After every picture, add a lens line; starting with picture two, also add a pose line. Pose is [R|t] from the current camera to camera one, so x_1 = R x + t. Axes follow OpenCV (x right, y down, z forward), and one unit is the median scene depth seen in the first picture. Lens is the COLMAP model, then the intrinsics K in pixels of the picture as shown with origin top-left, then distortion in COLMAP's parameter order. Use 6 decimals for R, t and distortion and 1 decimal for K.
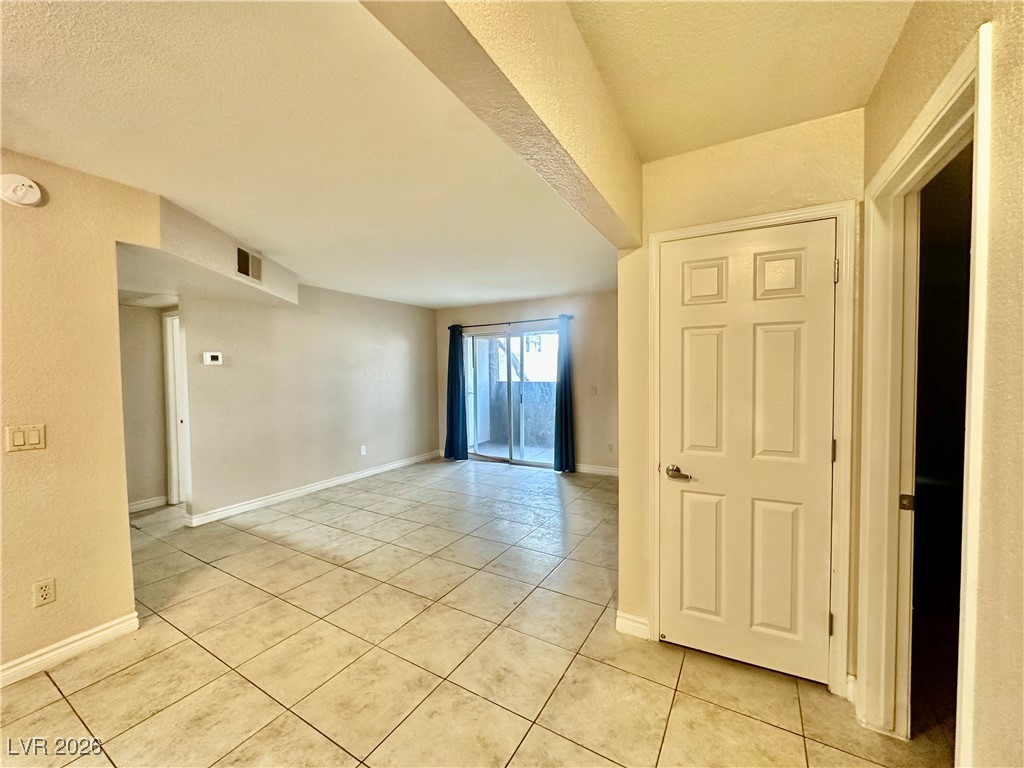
lens RADIAL K [[406.2, 0, 511.9], [0, 406.2, 384.5], [0, 0, 1]] dist [-0.005325, 0.001226]
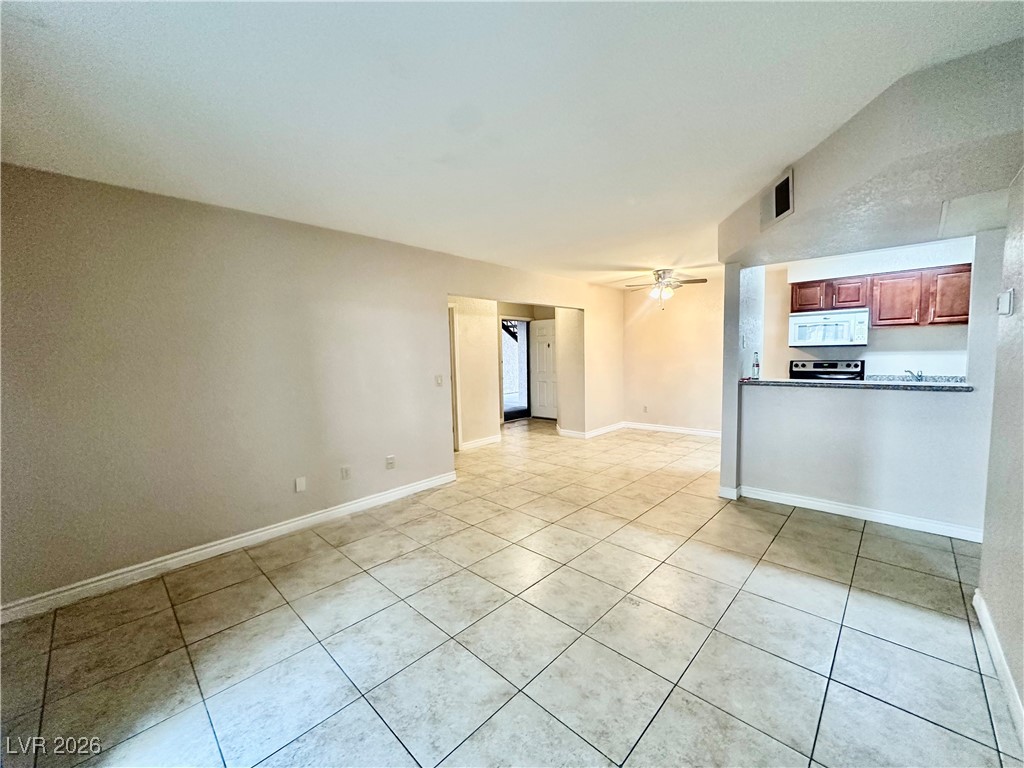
lens RADIAL K [[406.2, 0, 511.1], [0, 406.2, 384.3], [0, 0, 1]] dist [-0.005325, 0.001226]
pose [[-0.972801, 0.014907, 0.231164, -0.287959], [0.040934, 0.993285, 0.108208, -0.048578], [-0.227999, 0.114727, -0.966879, 1.677008]]
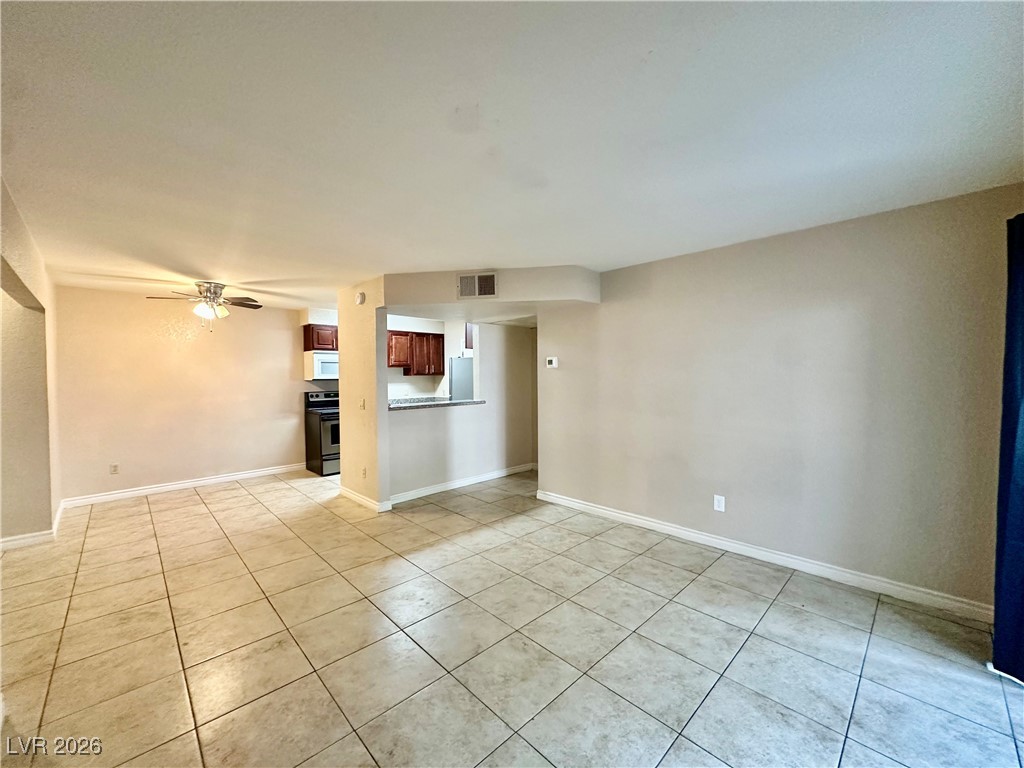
lens RADIAL K [[406.2, 0, 512.7], [0, 406.2, 384.6], [0, 0, 1]] dist [-0.005325, 0.001226]
pose [[-0.263603, 0.035285, -0.963986, 0.427310], [-0.020784, 0.998891, 0.042246, -0.050123], [0.964407, 0.031172, -0.262577, 1.251523]]
